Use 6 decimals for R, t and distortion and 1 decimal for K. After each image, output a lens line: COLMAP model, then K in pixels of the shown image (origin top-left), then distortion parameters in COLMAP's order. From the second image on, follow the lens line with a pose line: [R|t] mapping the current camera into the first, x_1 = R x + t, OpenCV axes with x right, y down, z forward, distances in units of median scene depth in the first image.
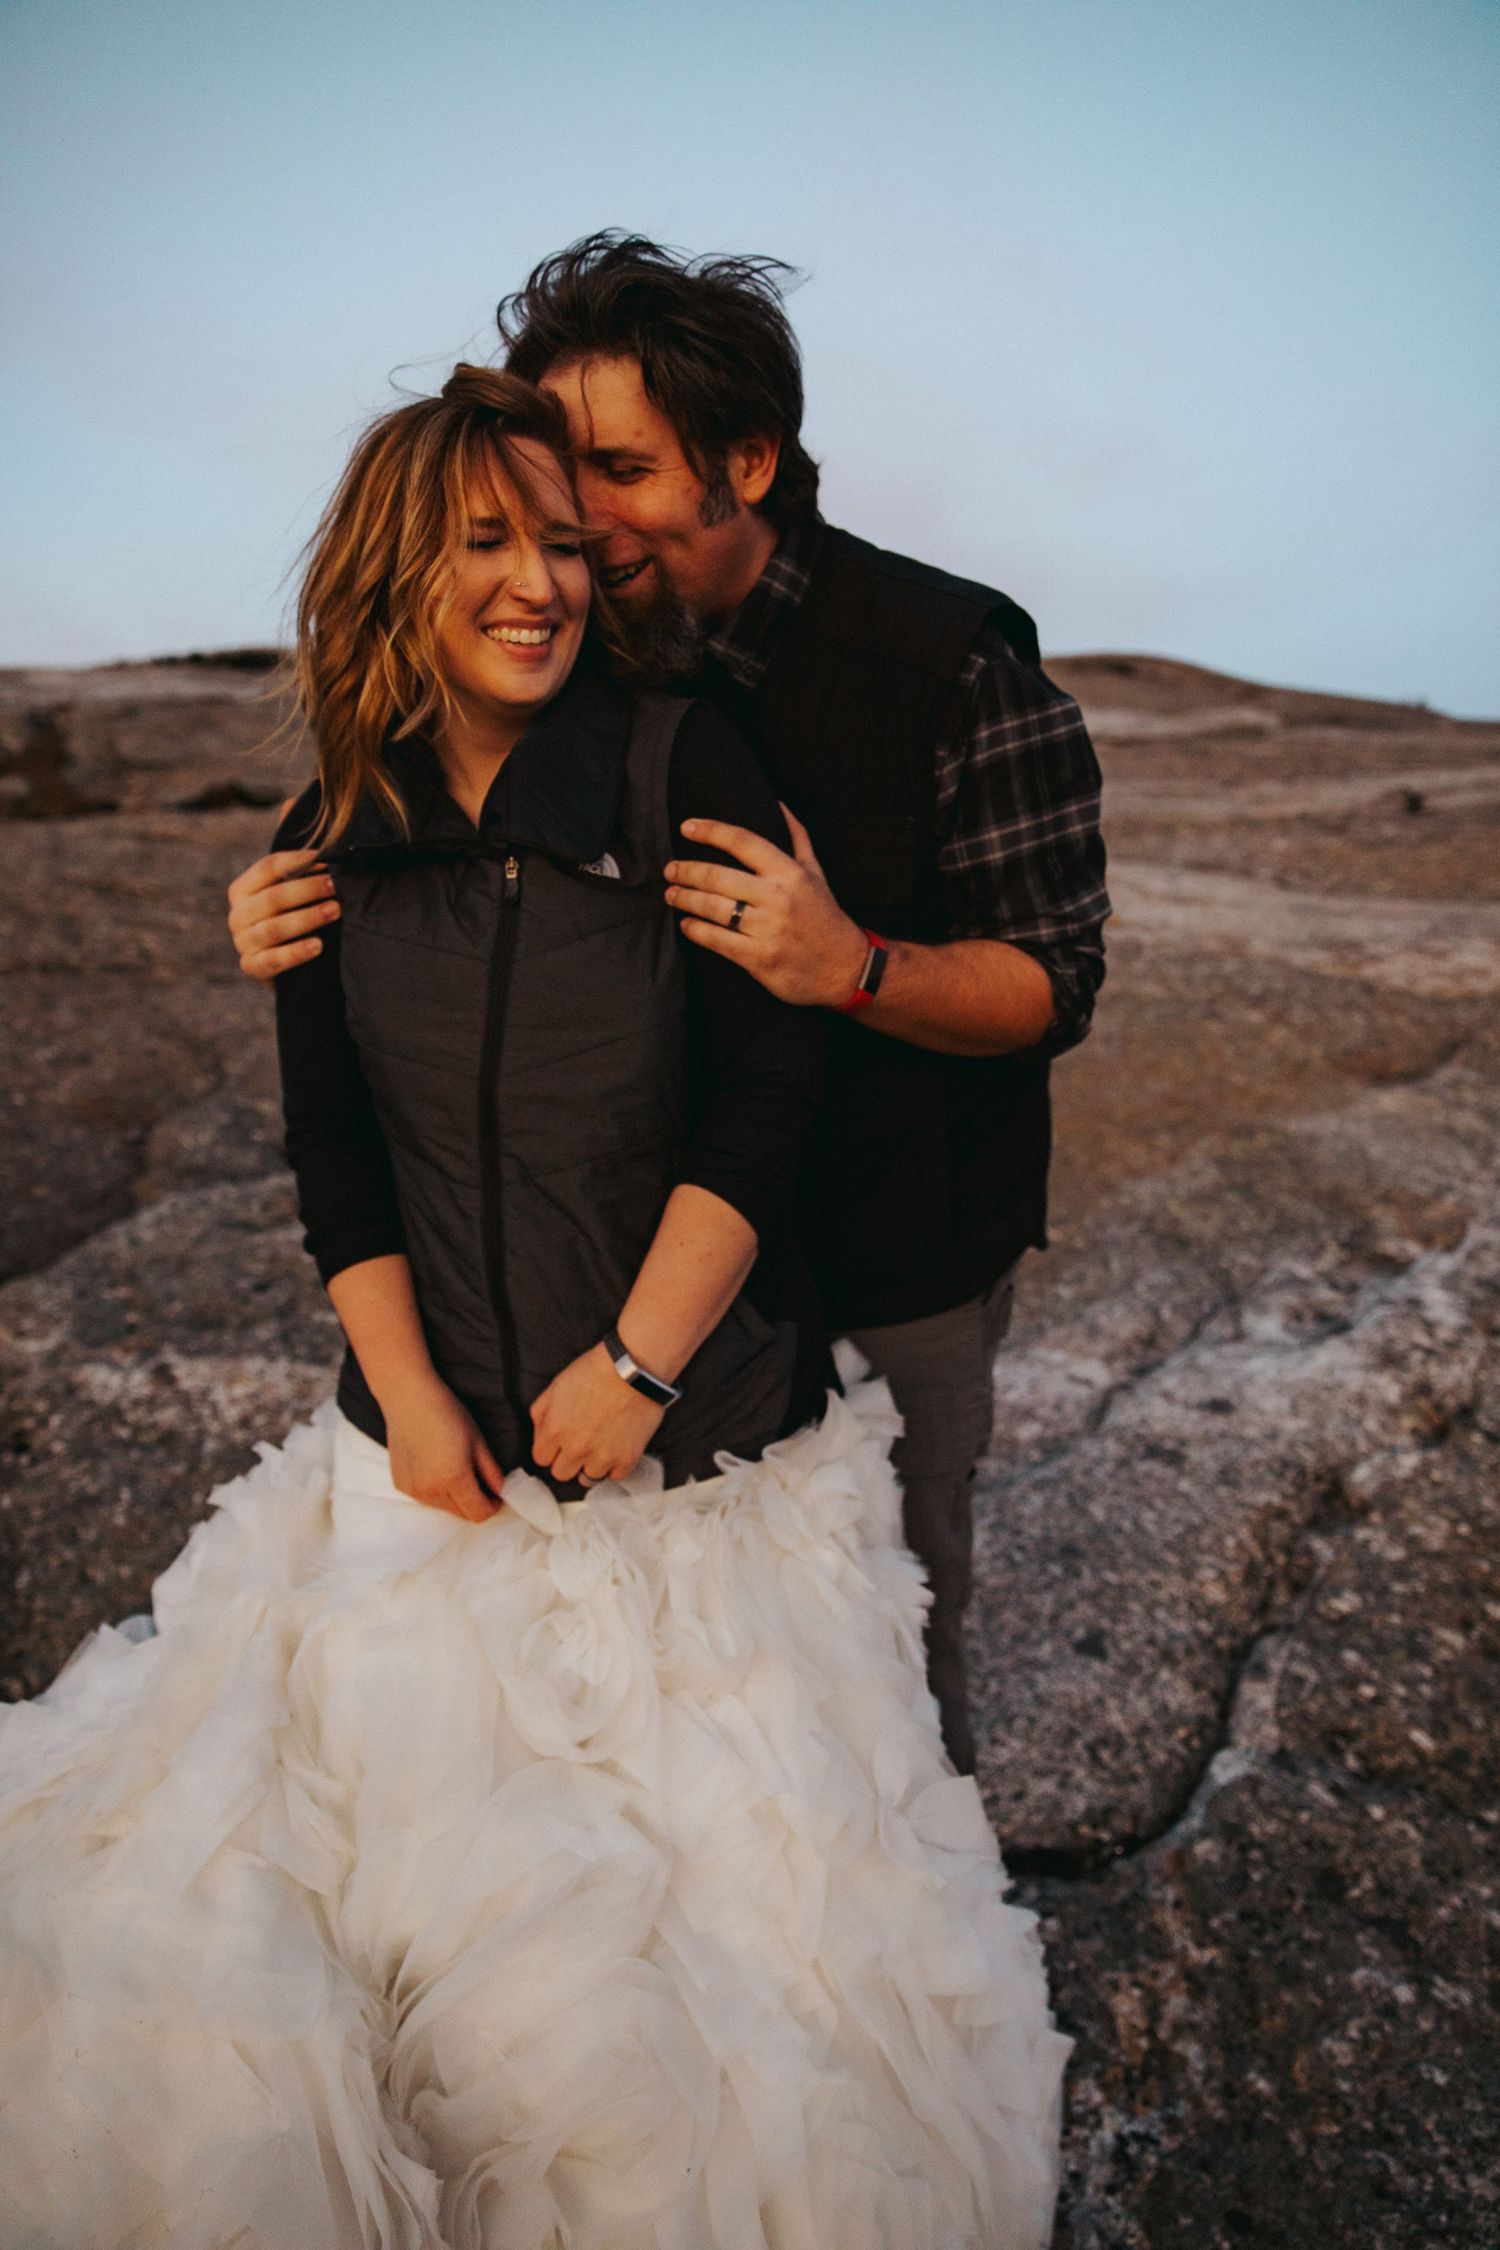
lens RADIAL K [[1573.9, 0, 731.0], [0, 1573.9, 1119.3], [0, 0, 1]] dist [-0.090578, 0.114791]
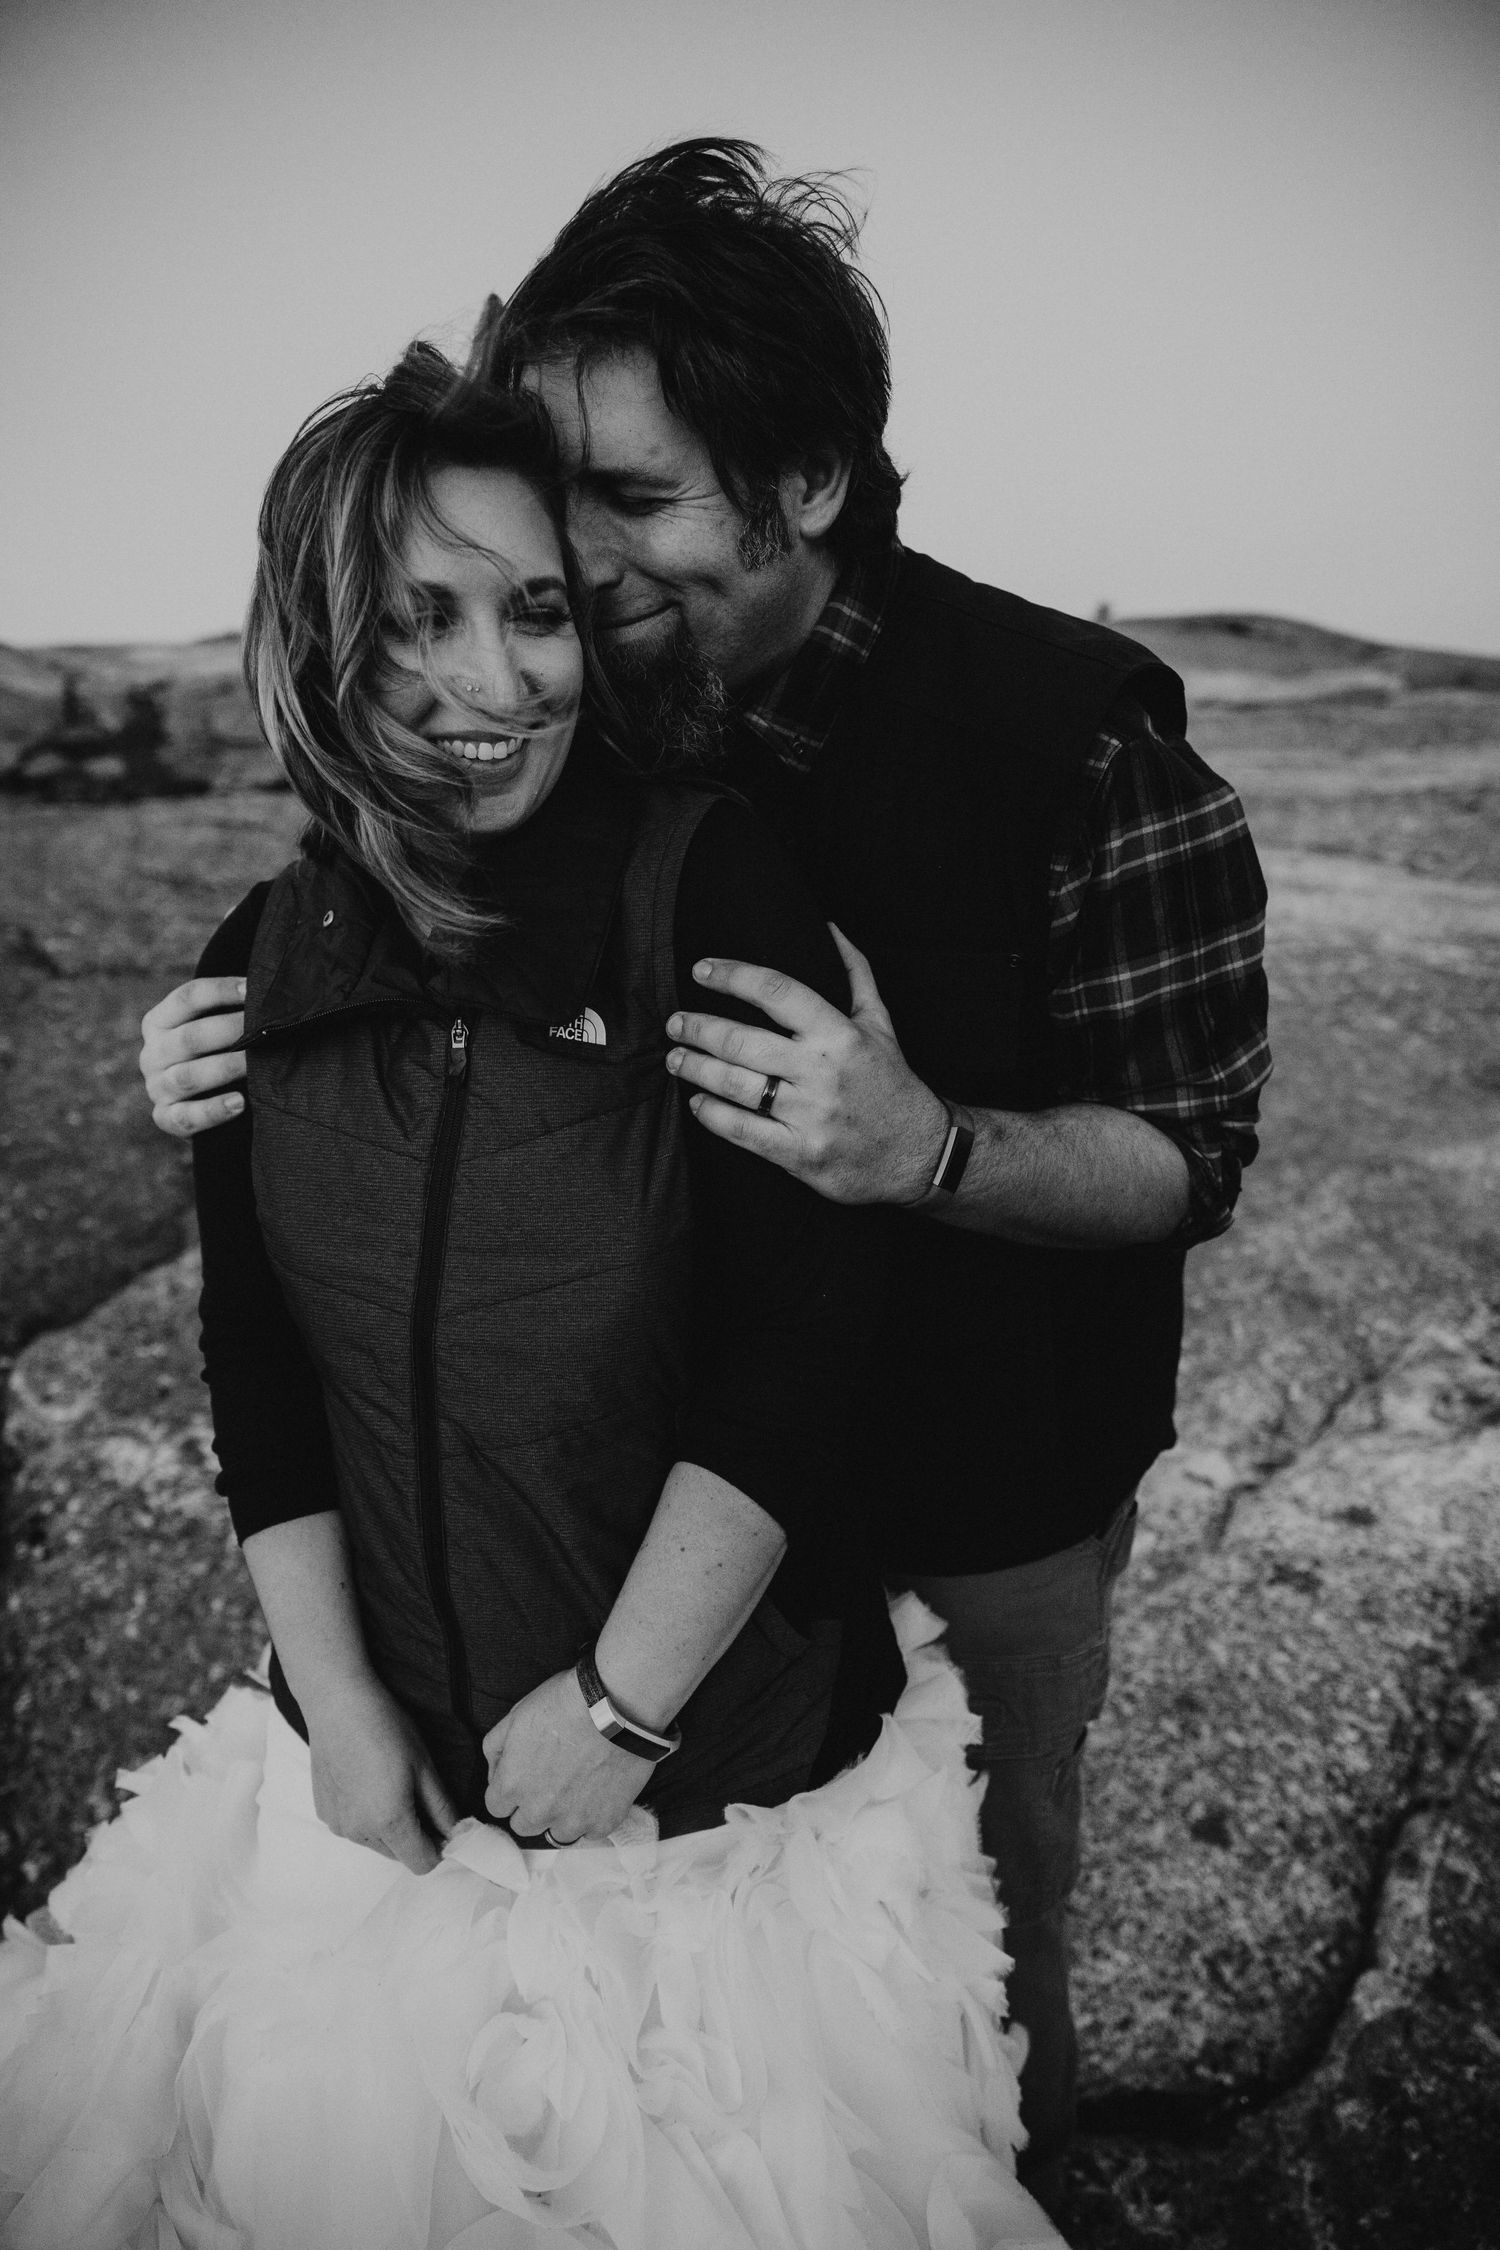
lens RADIAL K [[1532.8, 0, 745.7], [0, 1532.8, 1123.5], [0, 0, 1]] dist [-0.097745, 0.082420]
pose [[0.998155, 0.005220, -0.060493, 0.019119], [-0.002866, 0.999237, 0.038940, -0.075092], [0.060650, -0.038695, 0.997409, 0.149668]]
